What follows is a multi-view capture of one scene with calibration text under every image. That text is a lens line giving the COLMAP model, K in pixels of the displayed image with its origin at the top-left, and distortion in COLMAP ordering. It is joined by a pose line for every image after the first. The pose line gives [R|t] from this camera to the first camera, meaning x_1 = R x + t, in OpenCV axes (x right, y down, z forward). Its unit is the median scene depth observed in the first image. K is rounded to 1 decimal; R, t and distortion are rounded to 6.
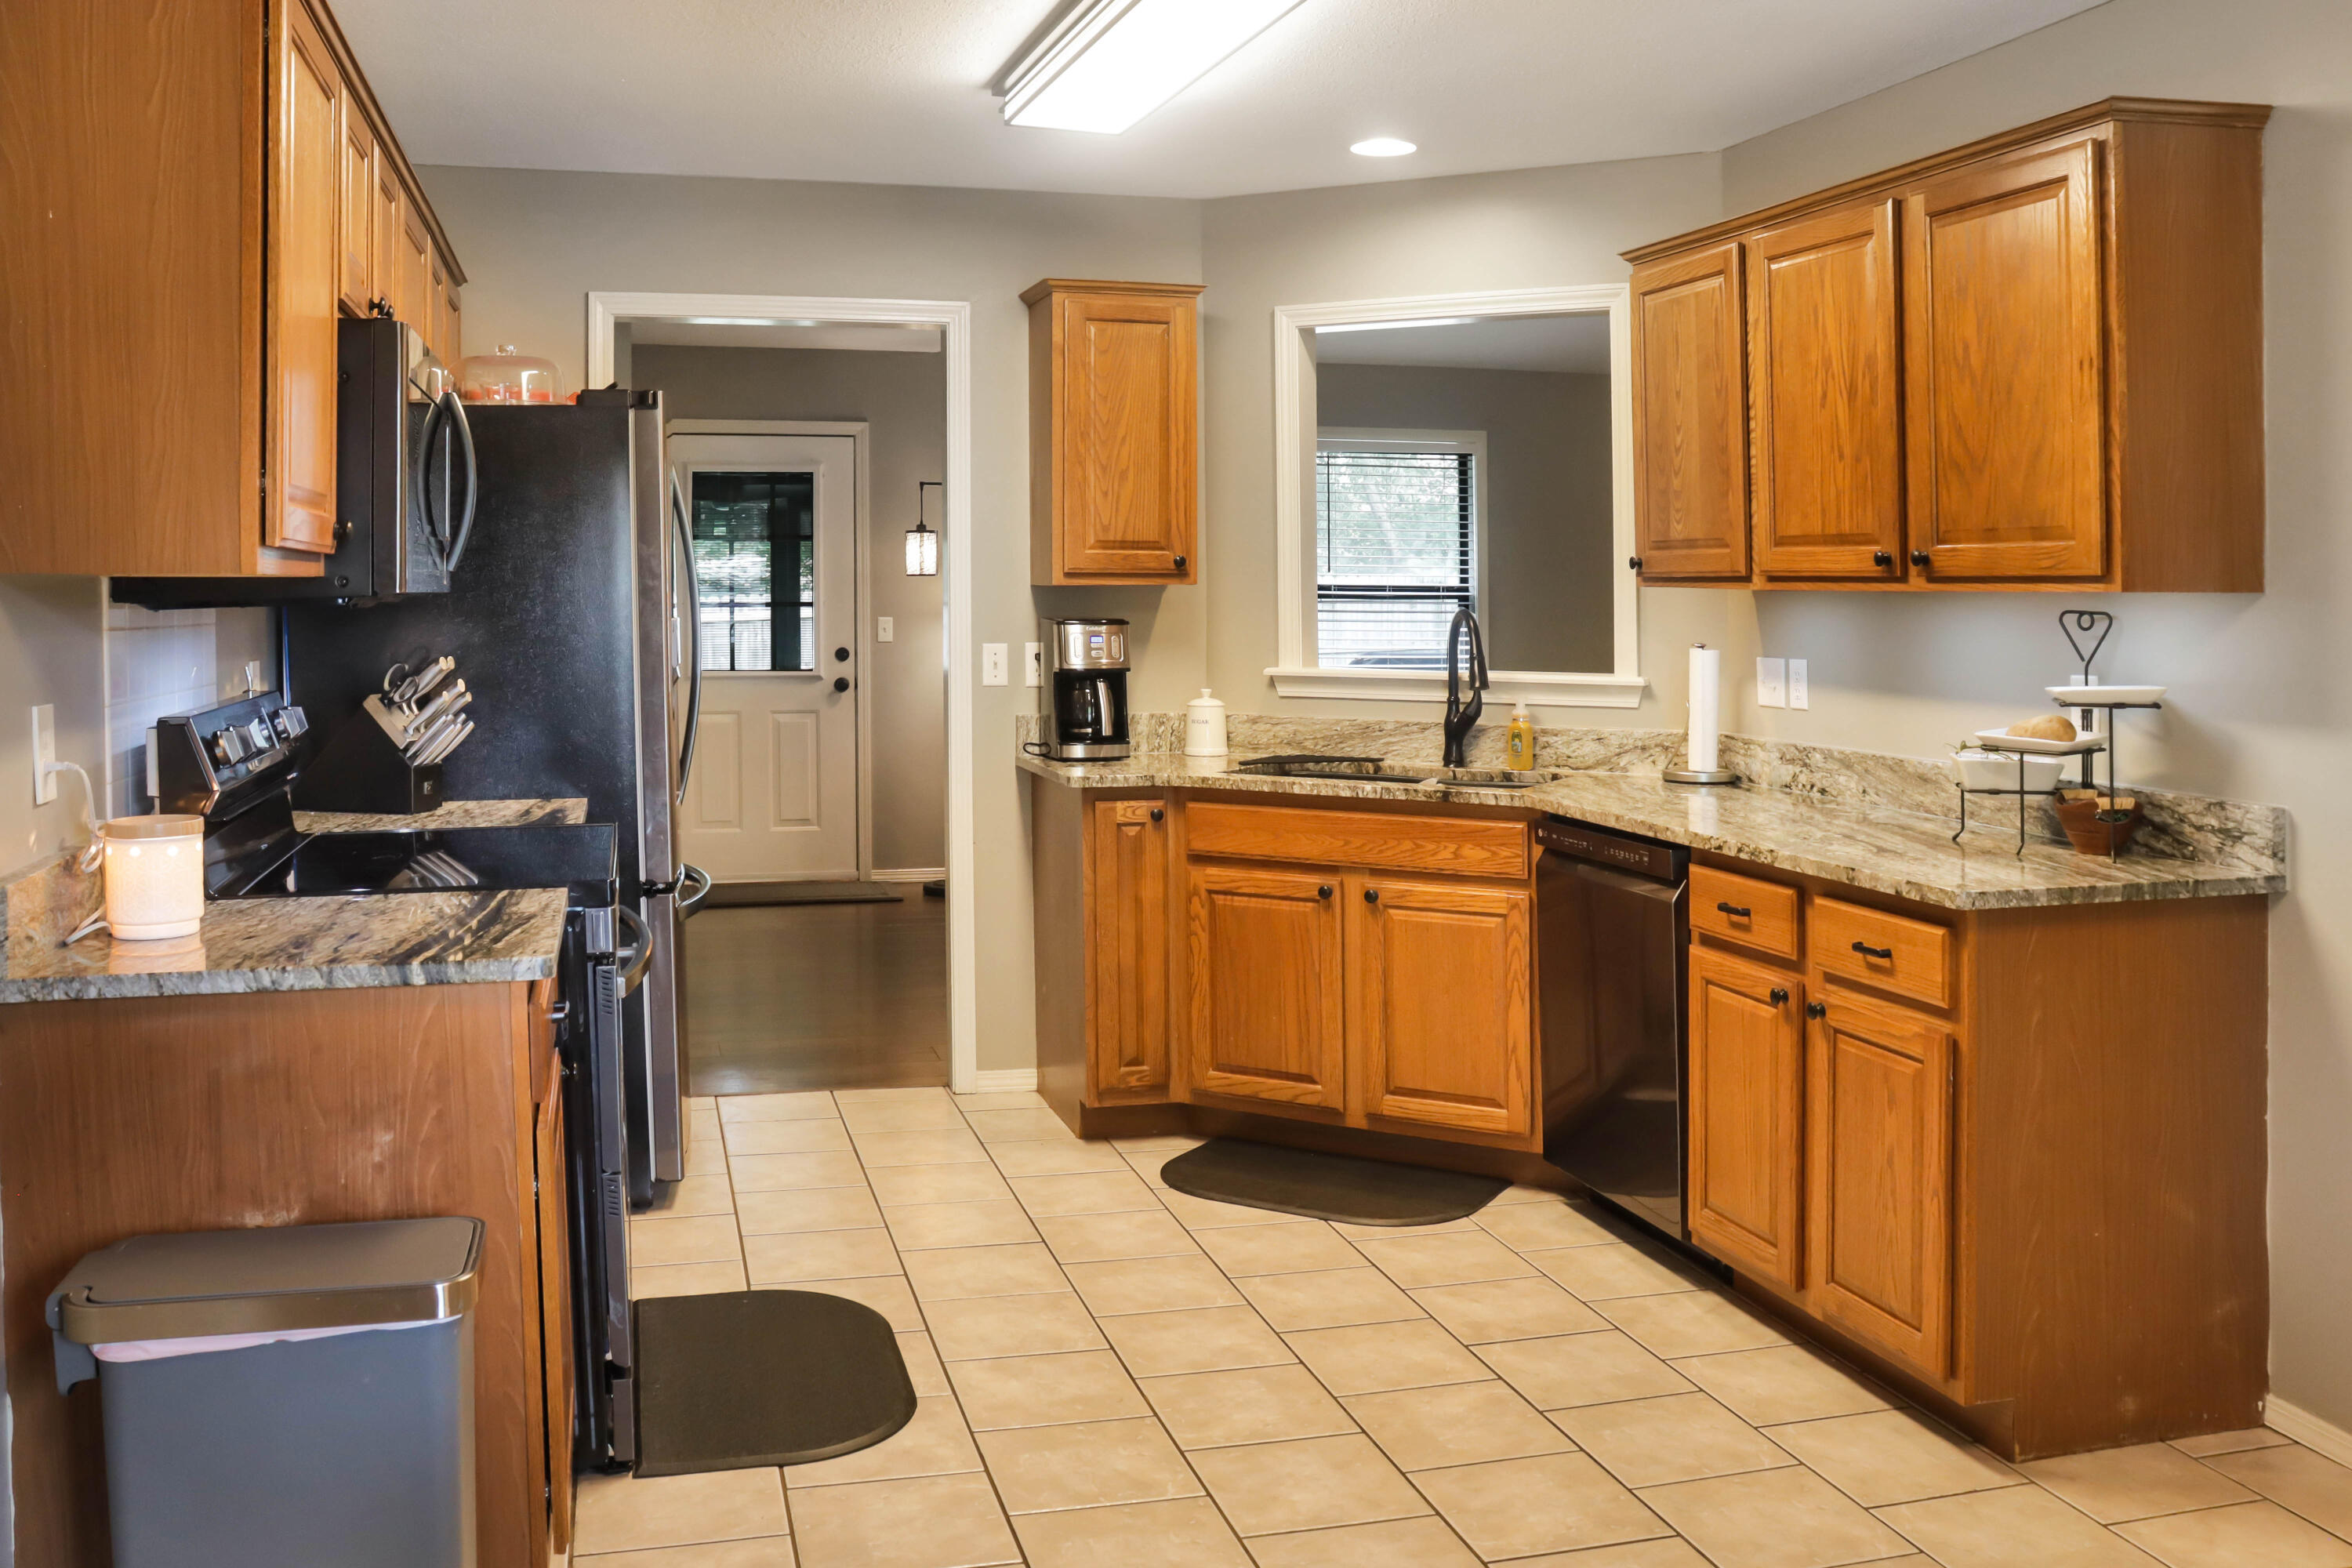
lens RADIAL K [[2025.2, 0, 1176.0], [0, 2025.2, 784.0], [0, 0, 1]] dist [-0.180304, 0.131214]
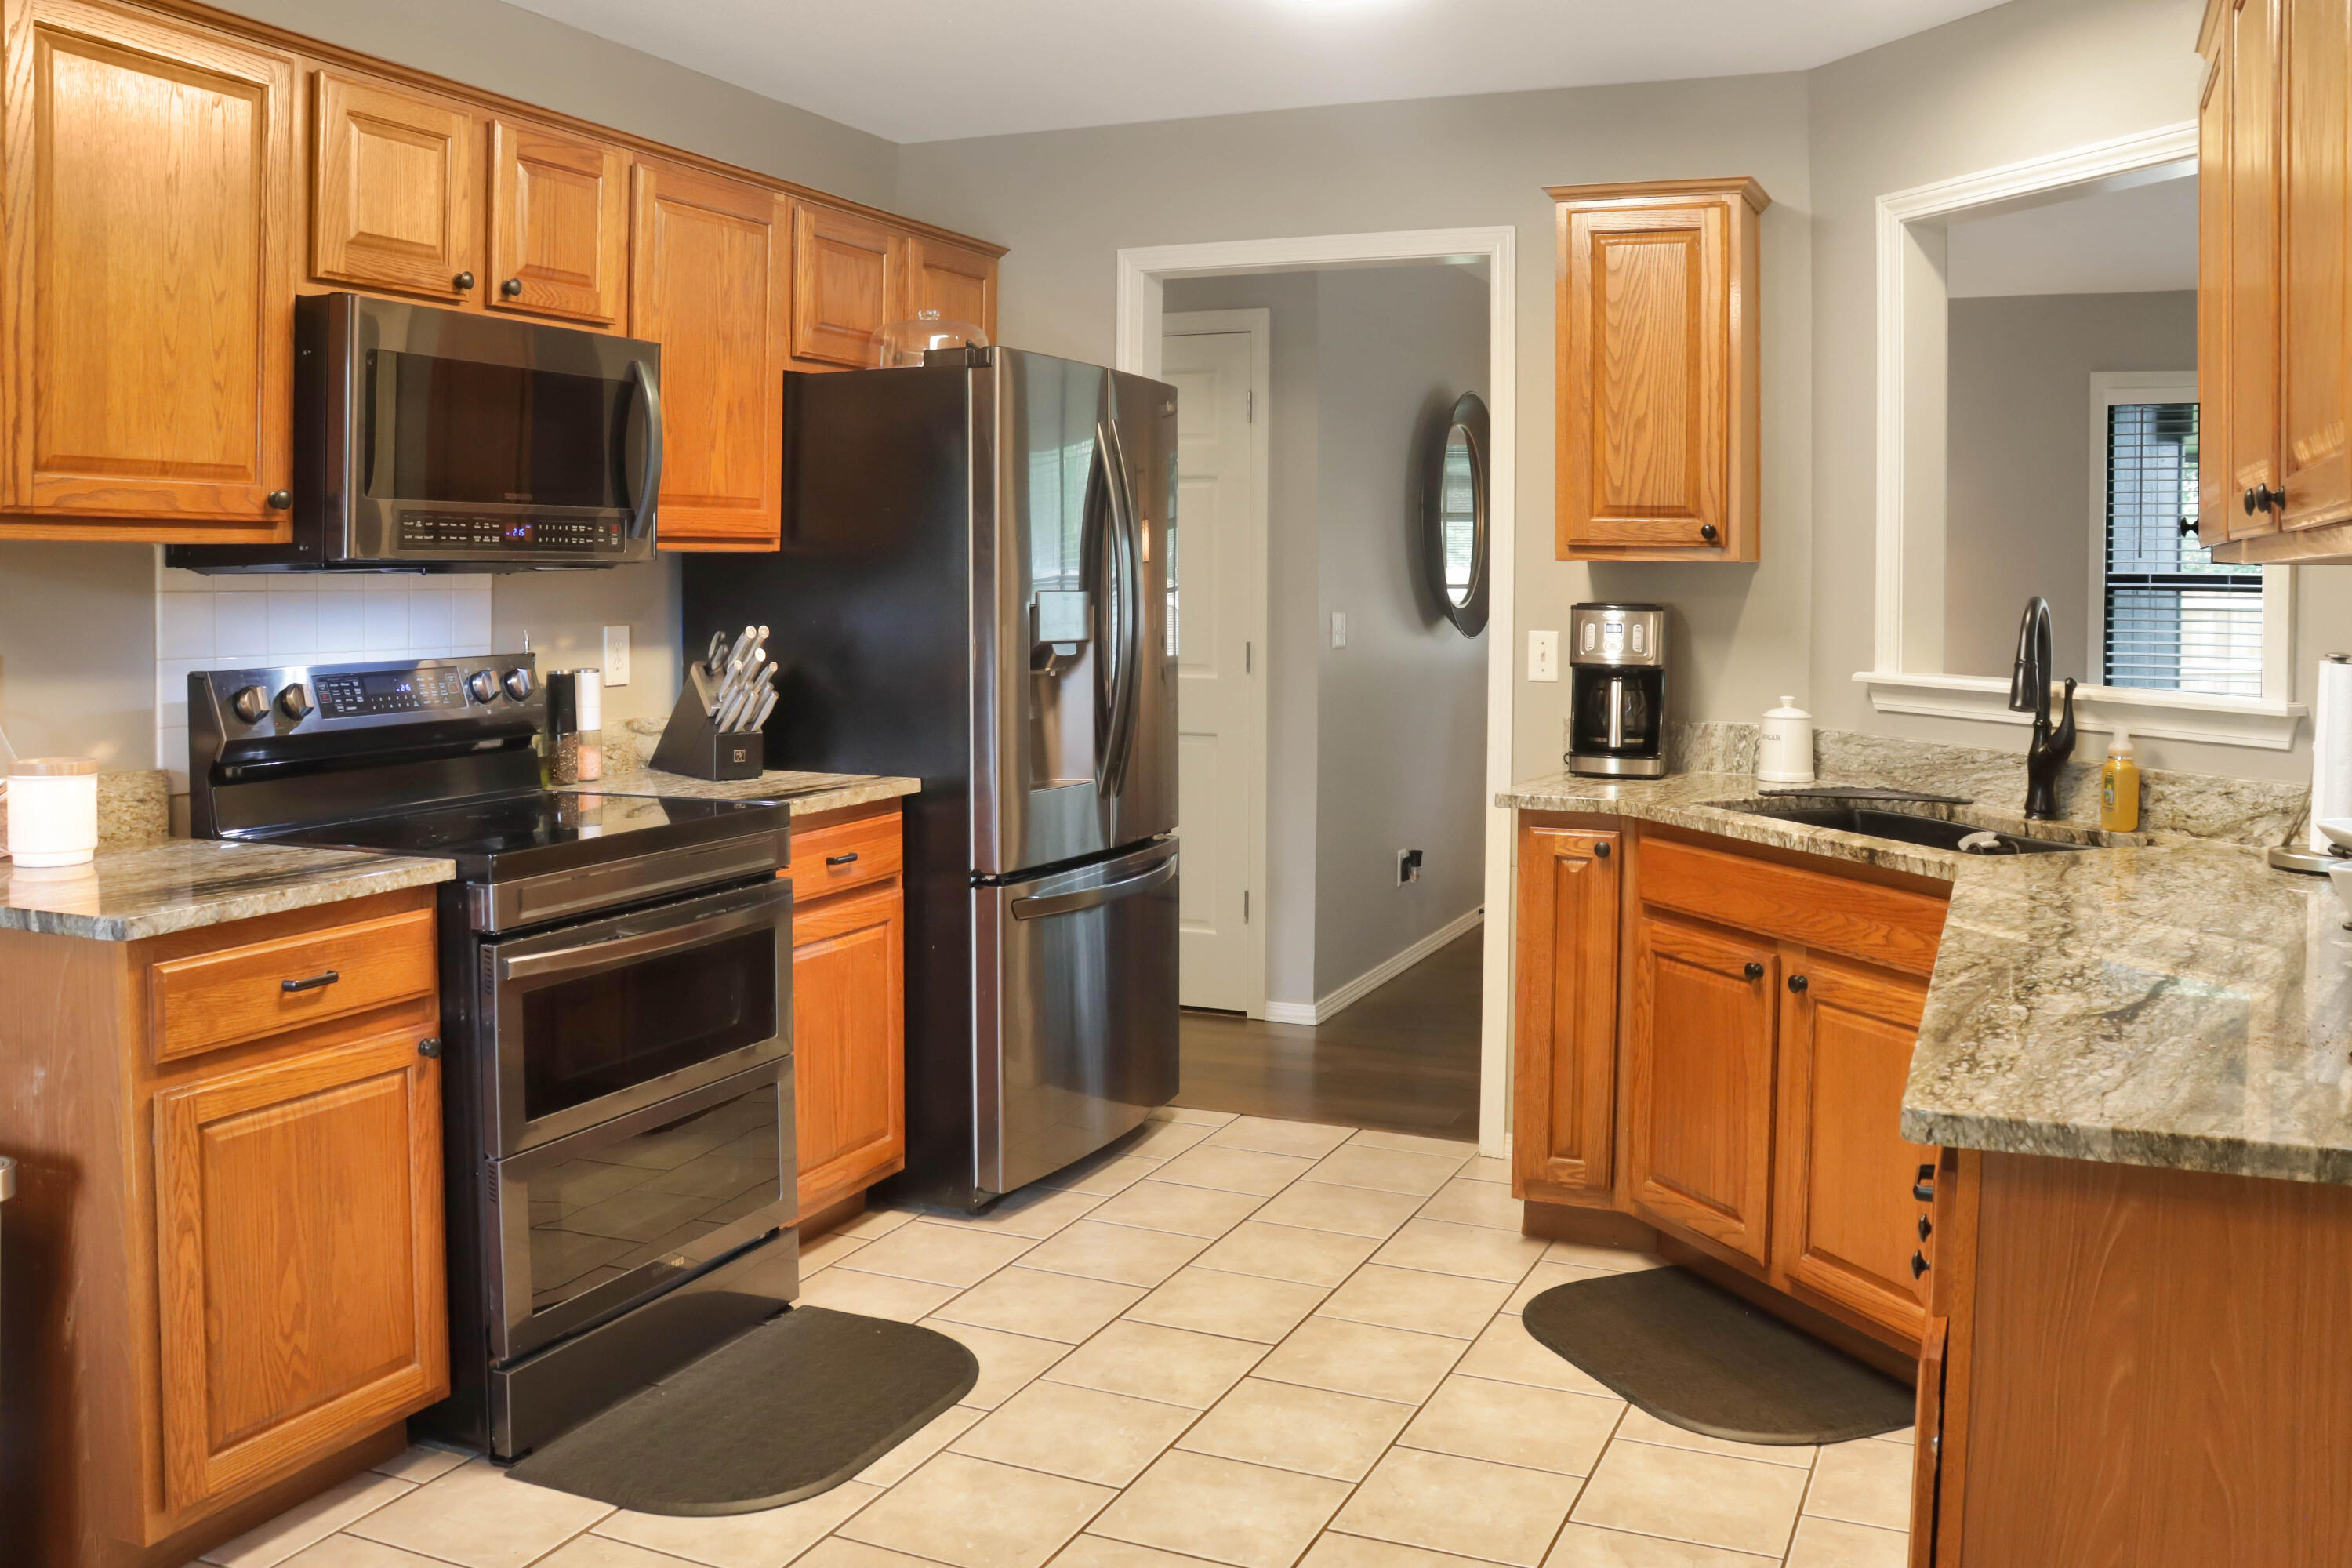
lens RADIAL K [[2025.2, 0, 1176.0], [0, 2025.2, 784.0], [0, 0, 1]] dist [-0.180304, 0.131214]
pose [[0.778833, 0.067514, -0.623587, 0.350343], [-0.064196, 0.997549, 0.027824, -0.021558], [0.623937, 0.018362, 0.781259, 0.279823]]
